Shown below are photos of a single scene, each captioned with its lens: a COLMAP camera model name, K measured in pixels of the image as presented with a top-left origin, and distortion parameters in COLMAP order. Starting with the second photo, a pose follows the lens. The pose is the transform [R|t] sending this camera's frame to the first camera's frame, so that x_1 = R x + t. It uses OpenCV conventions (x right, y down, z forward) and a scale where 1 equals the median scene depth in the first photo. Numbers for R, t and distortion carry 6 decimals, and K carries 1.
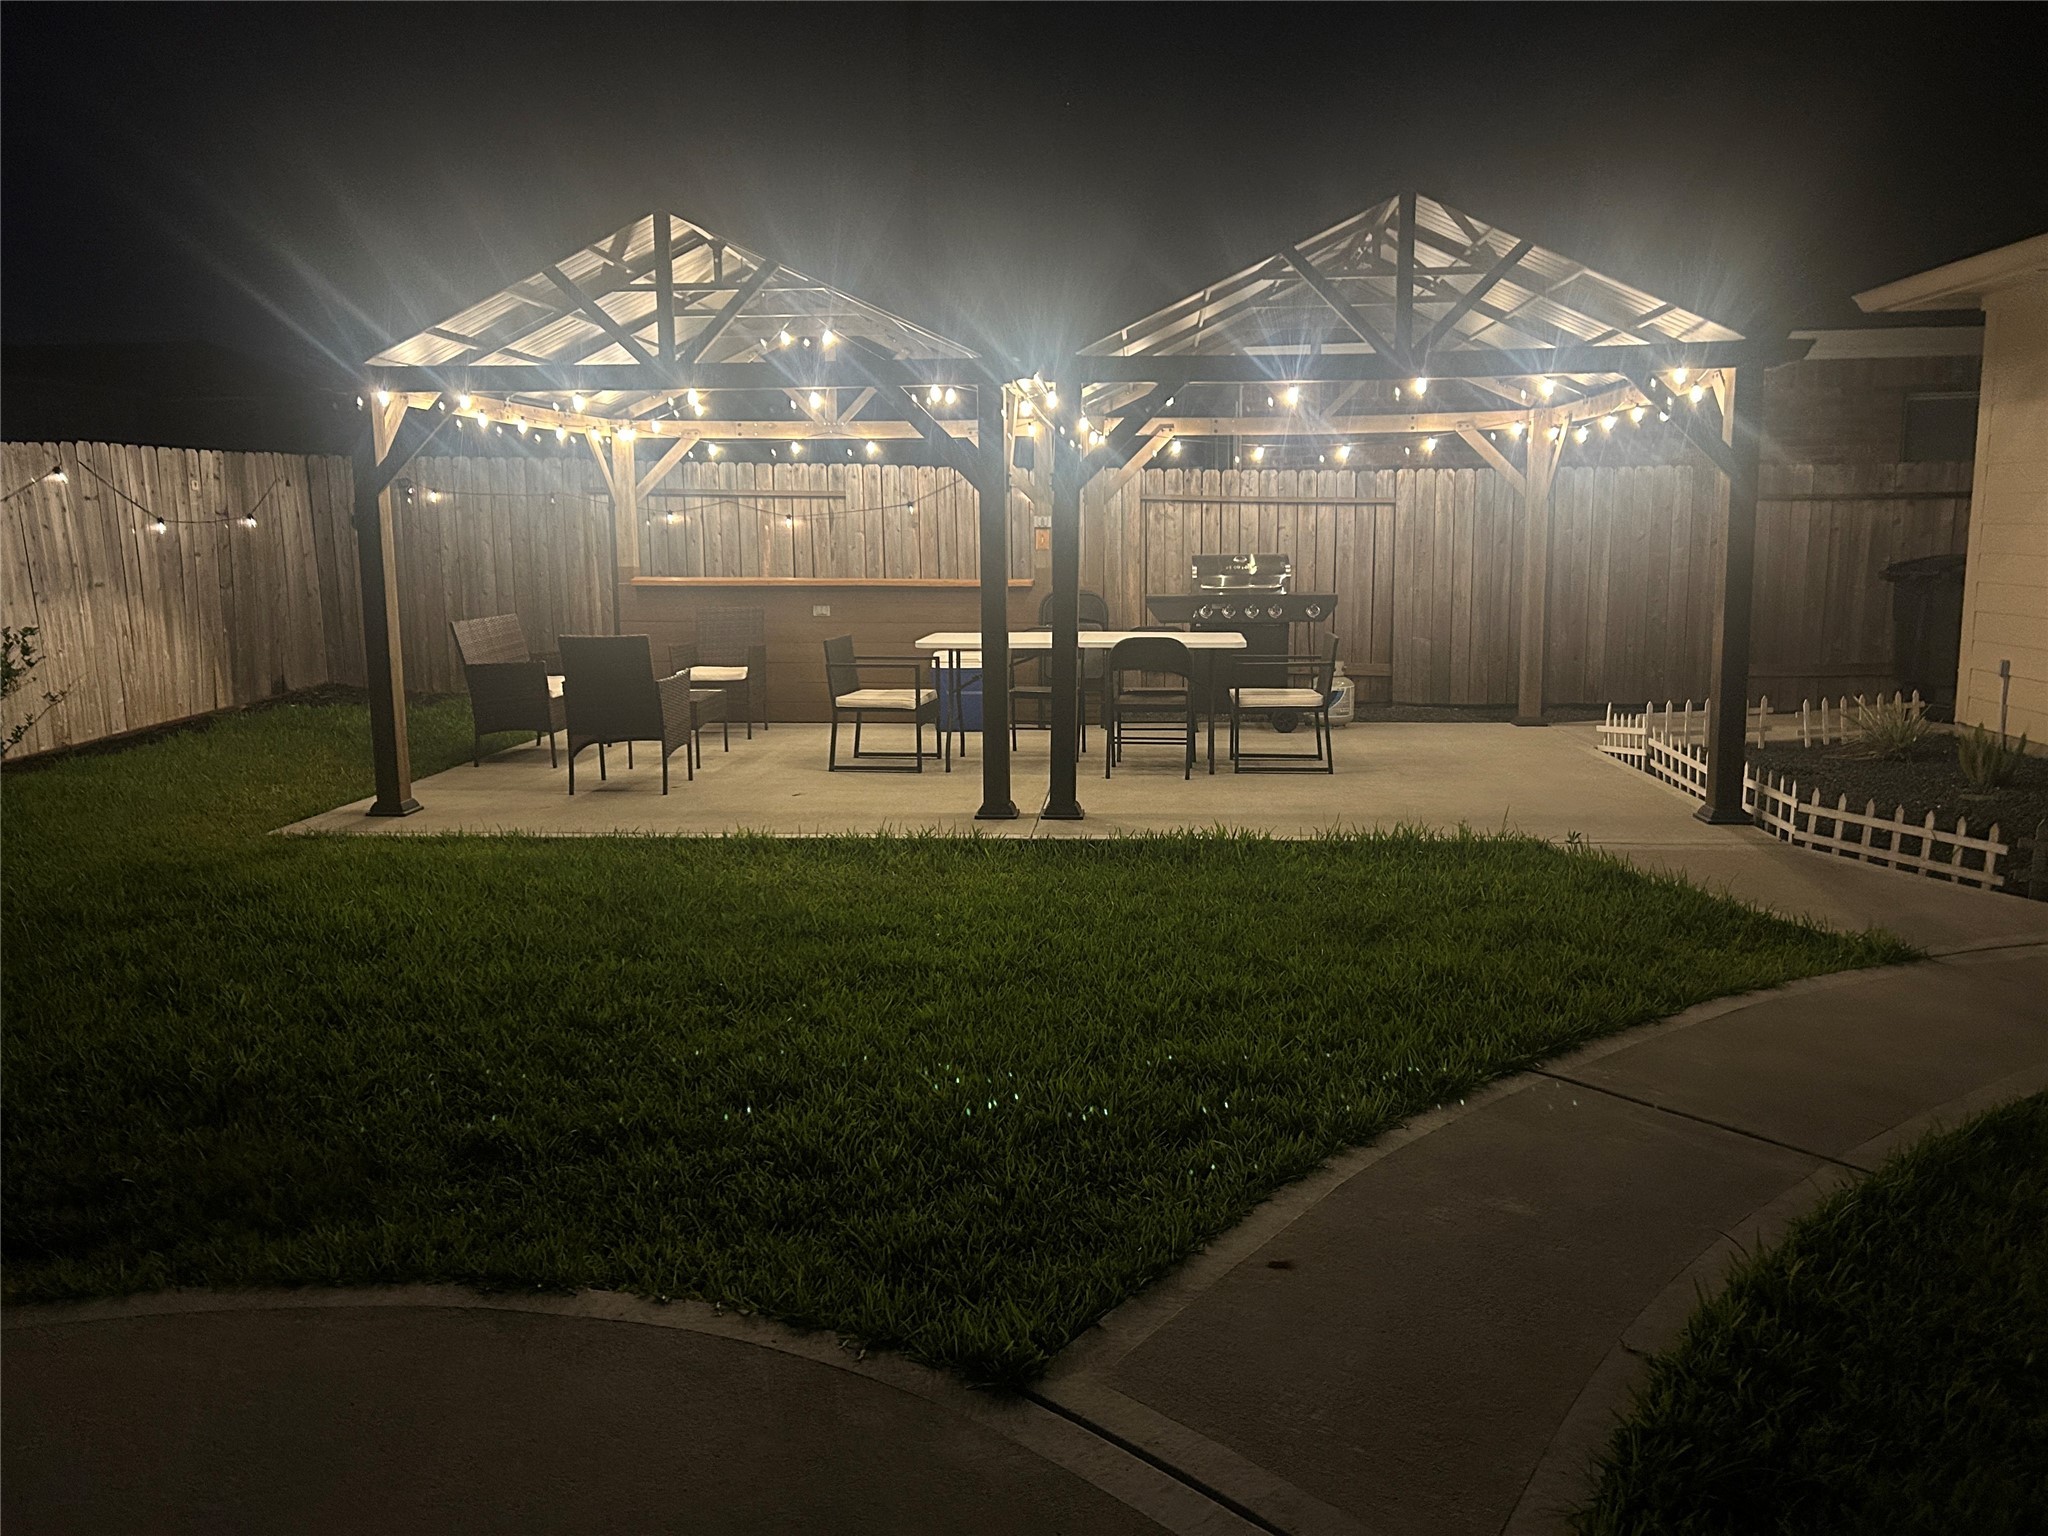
lens RADIAL K [[1576.1, 0, 1024.0], [0, 1576.1, 768.0], [0, 0, 1]] dist [0.009941, 0.002608]
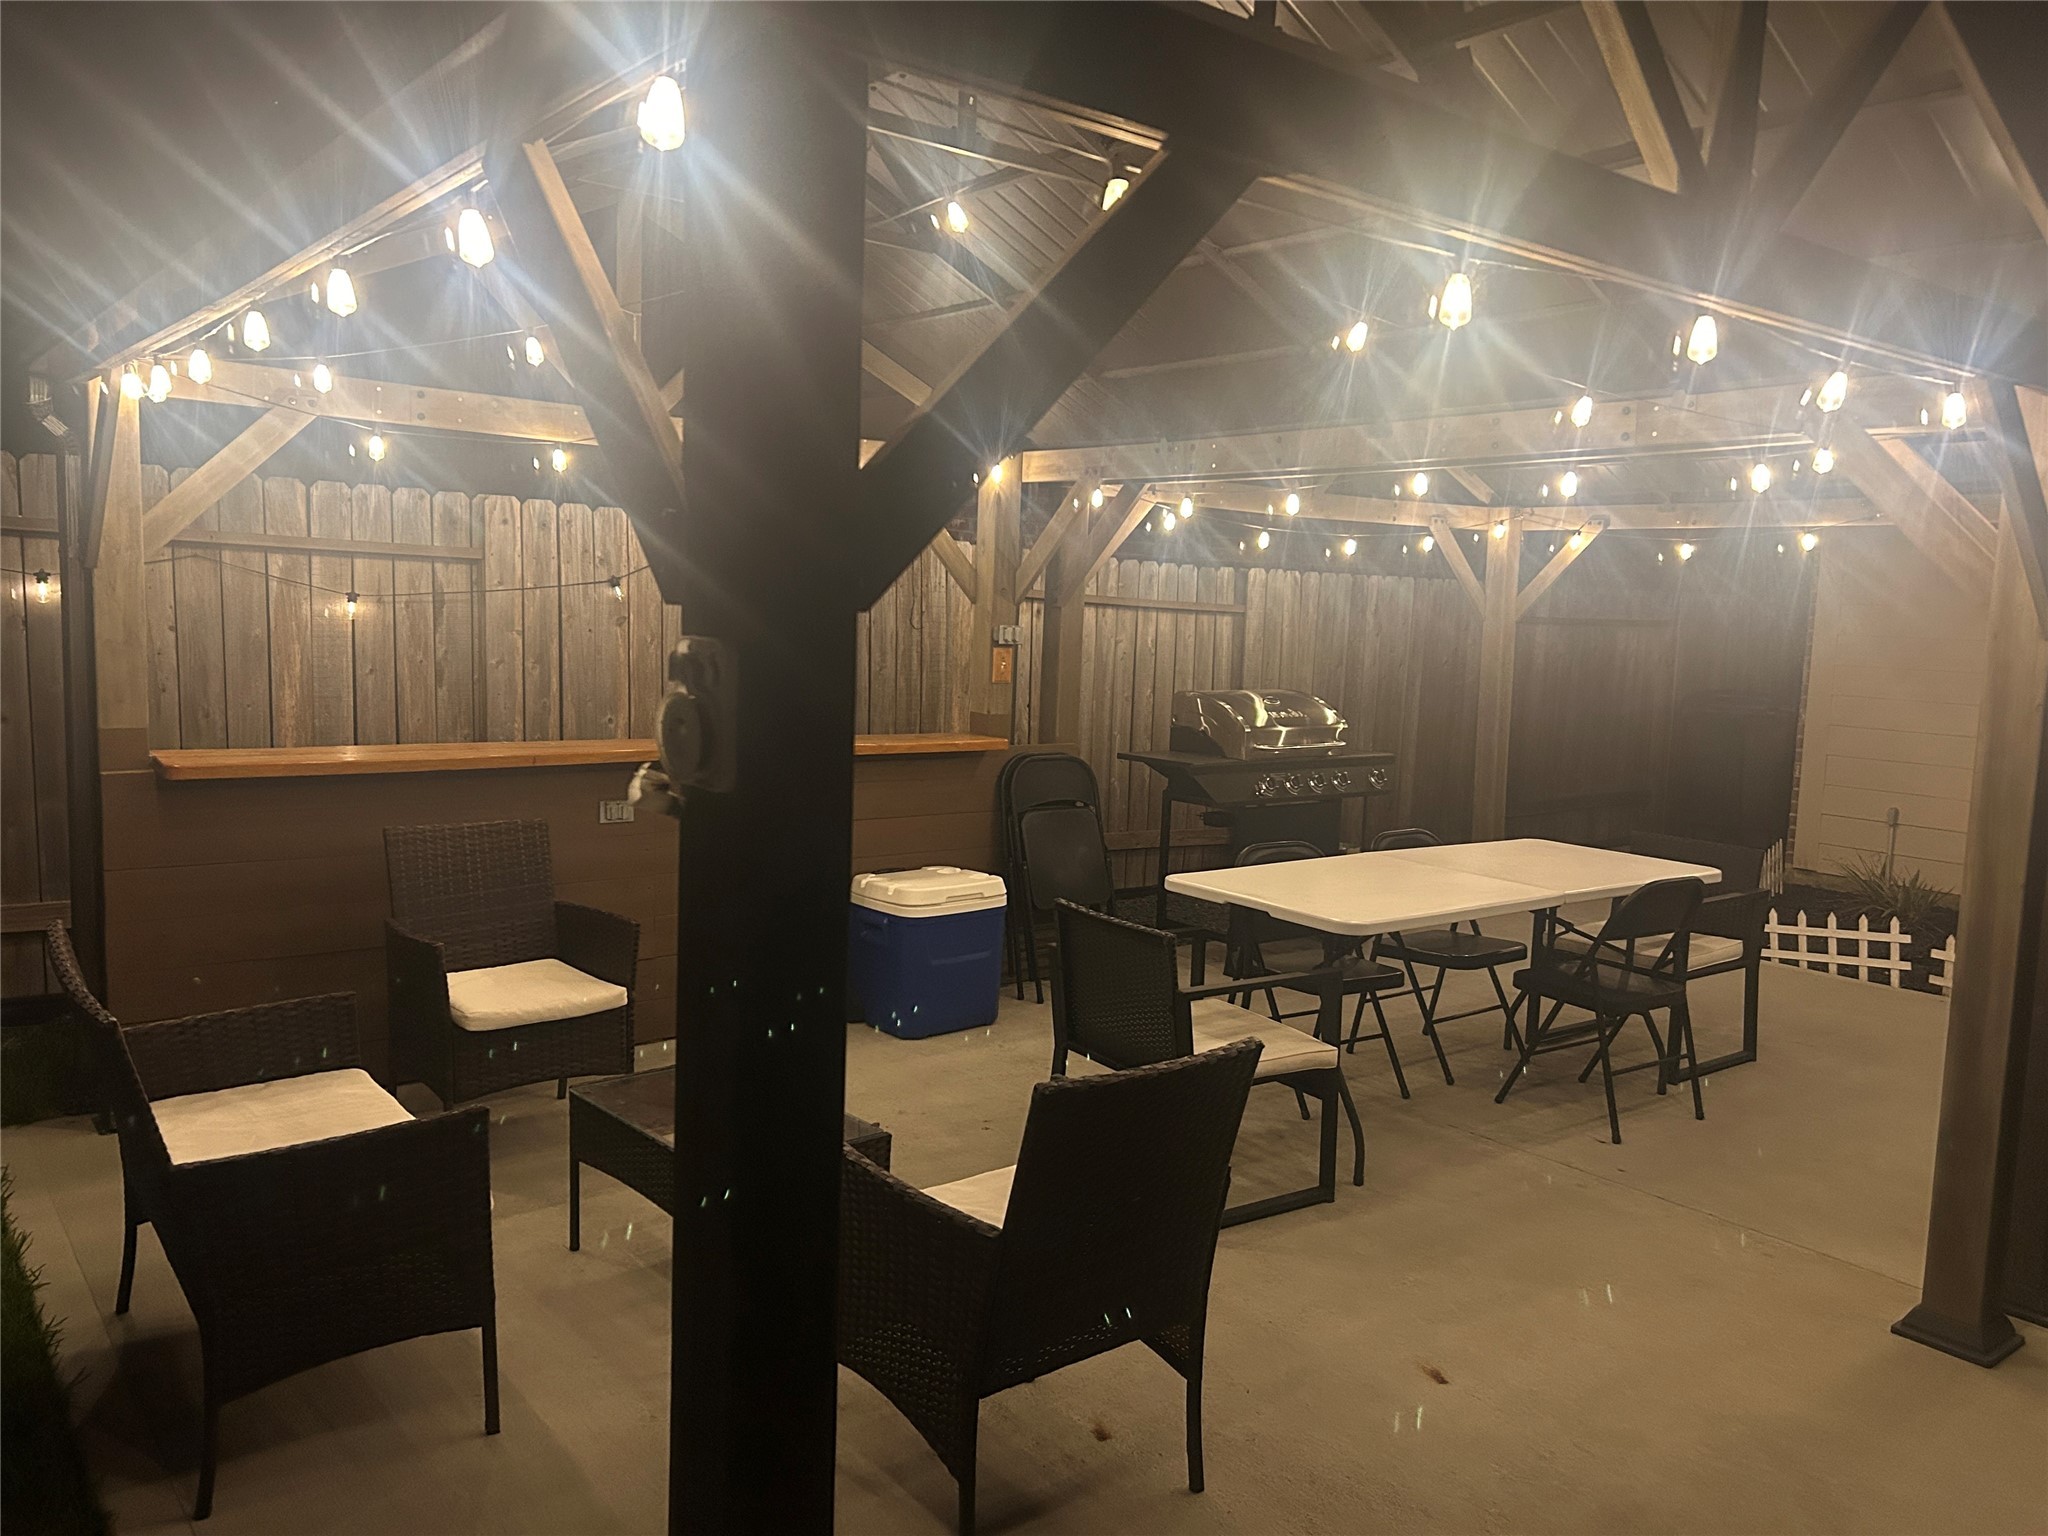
lens RADIAL K [[1531.1, 0, 1024.0], [0, 1531.1, 768.0], [0, 0, 1]] dist [-0.004383, -0.001958]
pose [[0.520747, -0.065538, 0.851192, -0.434135], [0.095115, 0.995295, 0.018444, -0.101179], [-0.848396, 0.071357, 0.524530, 0.616021]]
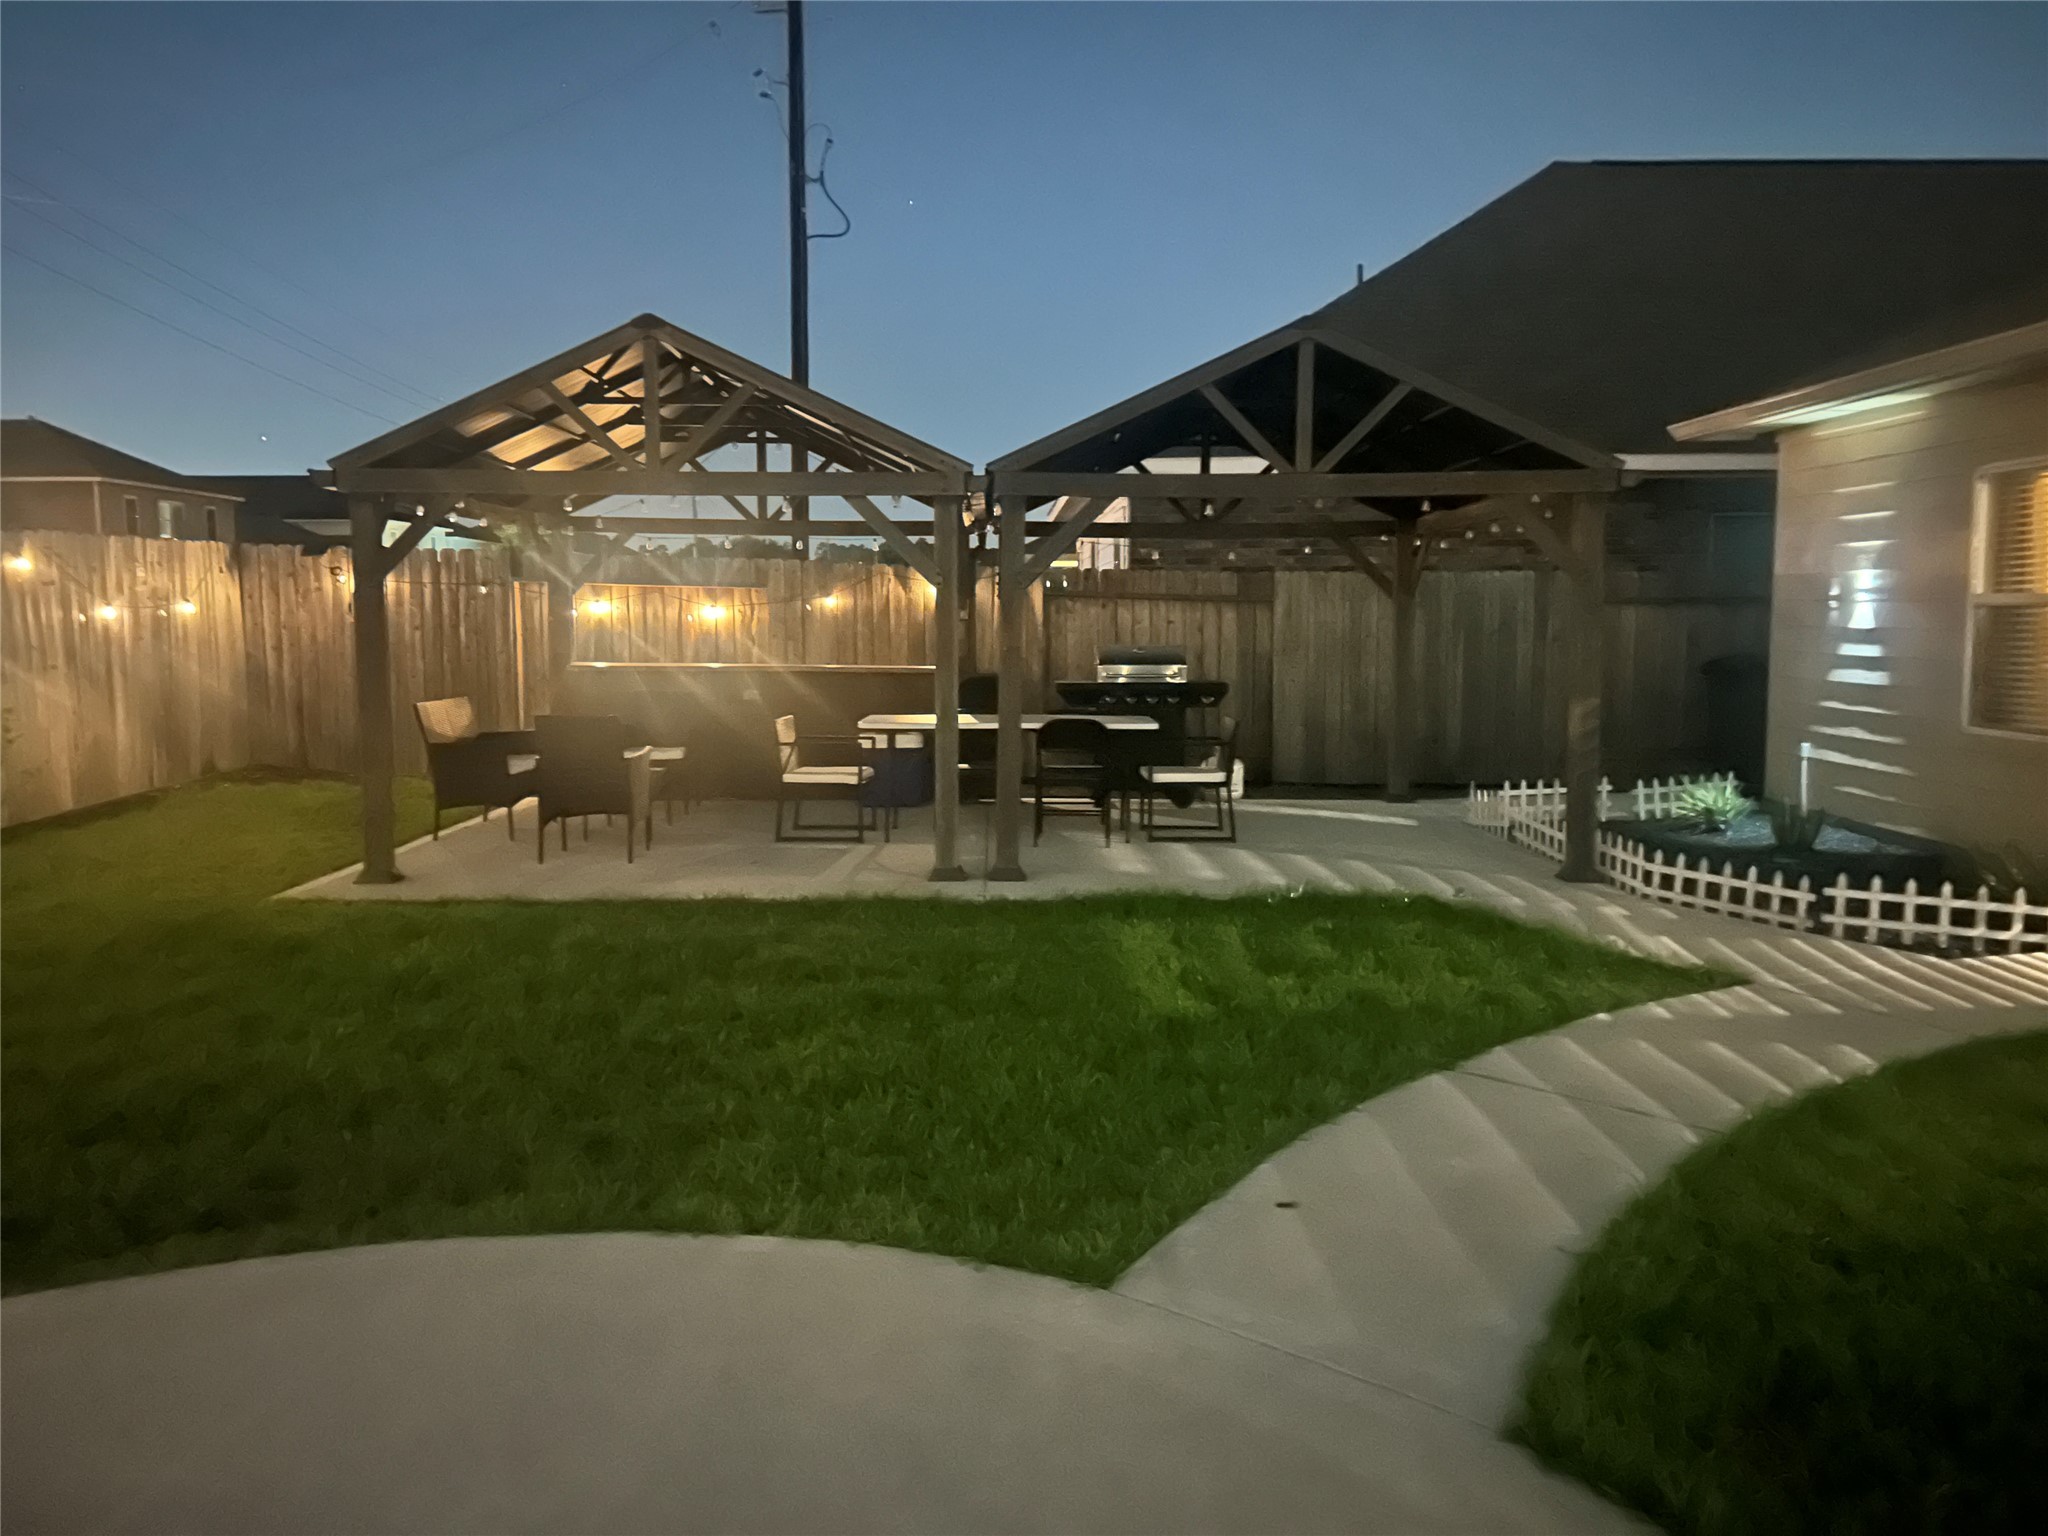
lens RADIAL K [[1531.1, 0, 1024.0], [0, 1531.1, 768.0], [0, 0, 1]] dist [-0.004383, -0.001958]
pose [[0.996572, 0.001730, 0.082717, -0.046092], [0.002738, 0.998544, -0.053876, 0.009336], [-0.082690, 0.053917, 0.995116, -0.069442]]
